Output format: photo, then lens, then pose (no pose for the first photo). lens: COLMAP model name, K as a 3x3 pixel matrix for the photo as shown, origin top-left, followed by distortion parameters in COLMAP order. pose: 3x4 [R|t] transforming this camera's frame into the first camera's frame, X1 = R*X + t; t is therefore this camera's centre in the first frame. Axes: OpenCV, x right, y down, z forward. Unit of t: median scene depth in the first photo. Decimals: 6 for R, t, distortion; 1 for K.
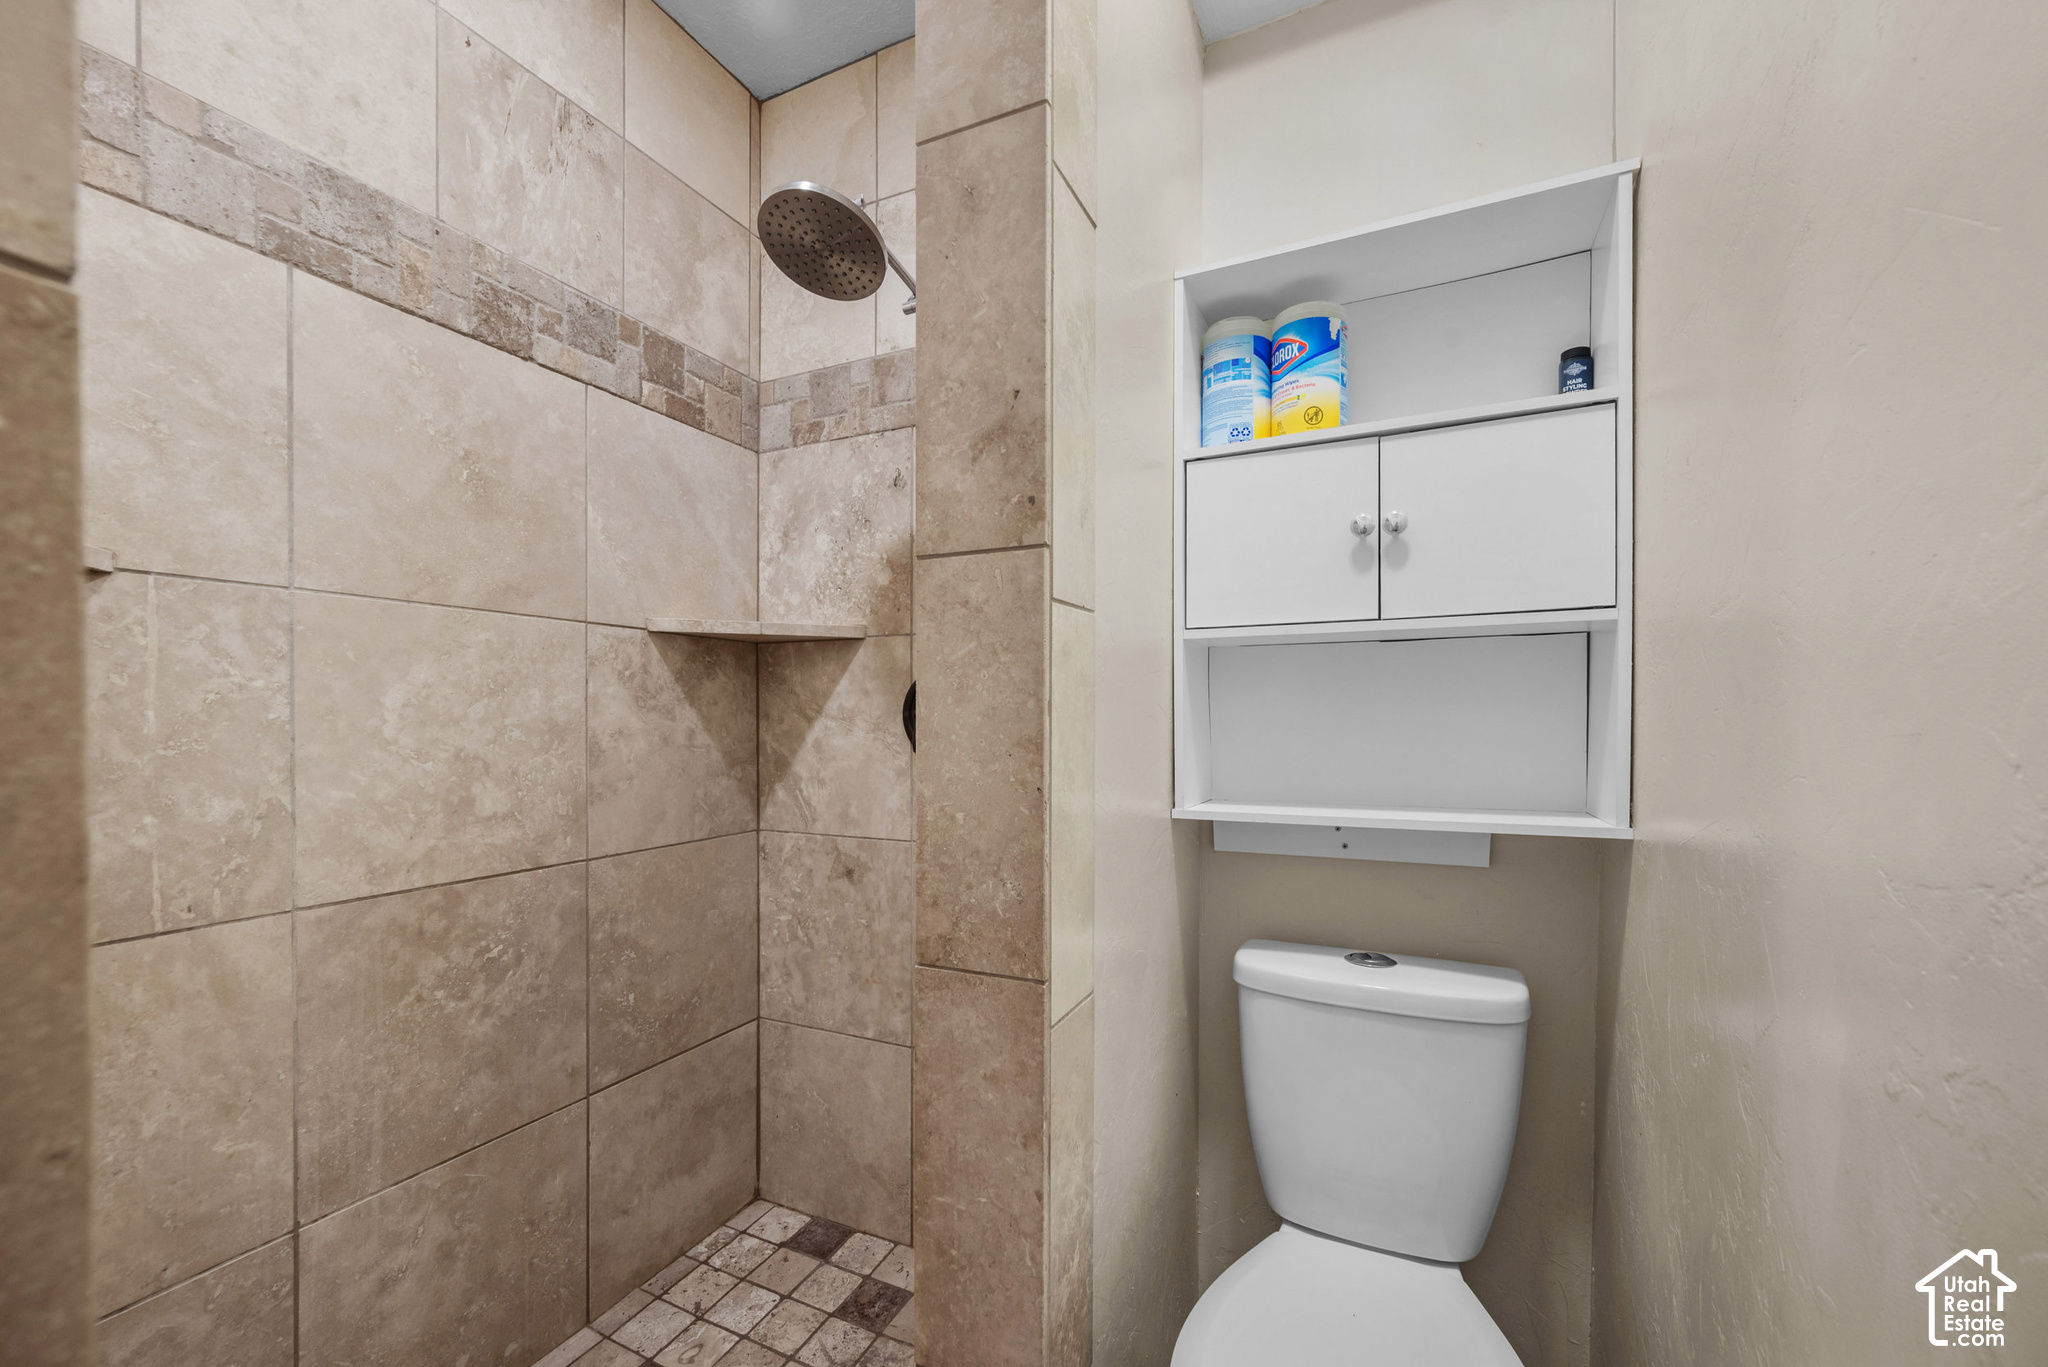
lens RADIAL K [[815.1, 0, 1028.8], [0, 815.1, 729.4], [0, 0, 1]] dist [-0.001891, 0.000263]
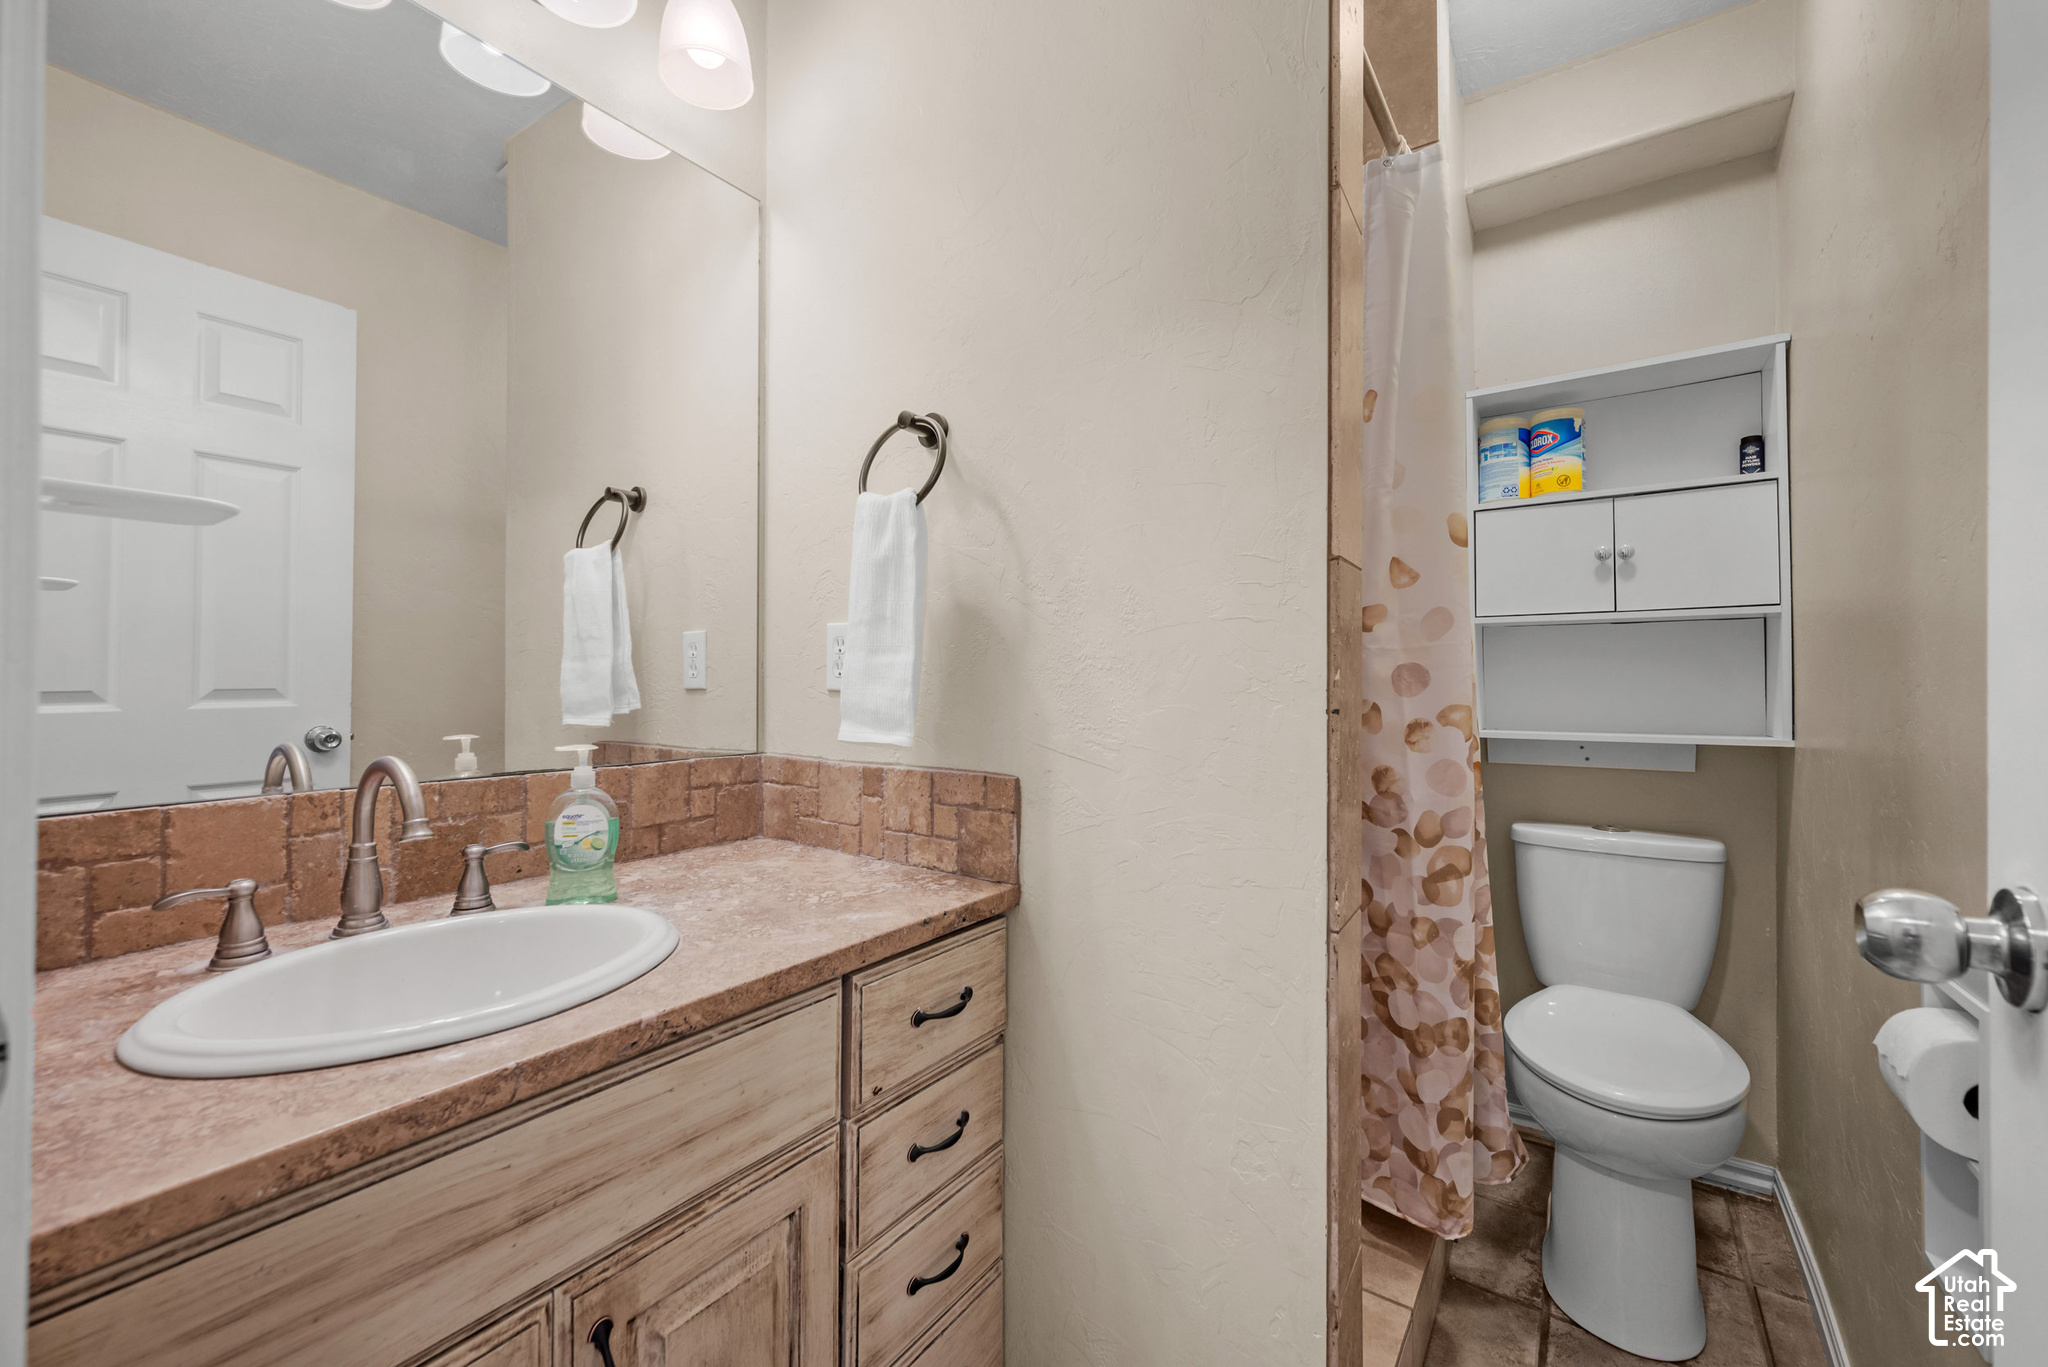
lens RADIAL K [[815.1, 0, 1021.3], [0, 815.1, 664.3], [0, 0, 1]] dist [-0.001891, 0.000263]
pose [[0.985300, 0.004354, -0.170777, -0.432444], [-0.010789, 0.999266, -0.036768, 0.039321], [0.170492, 0.038070, 0.984623, -0.747486]]
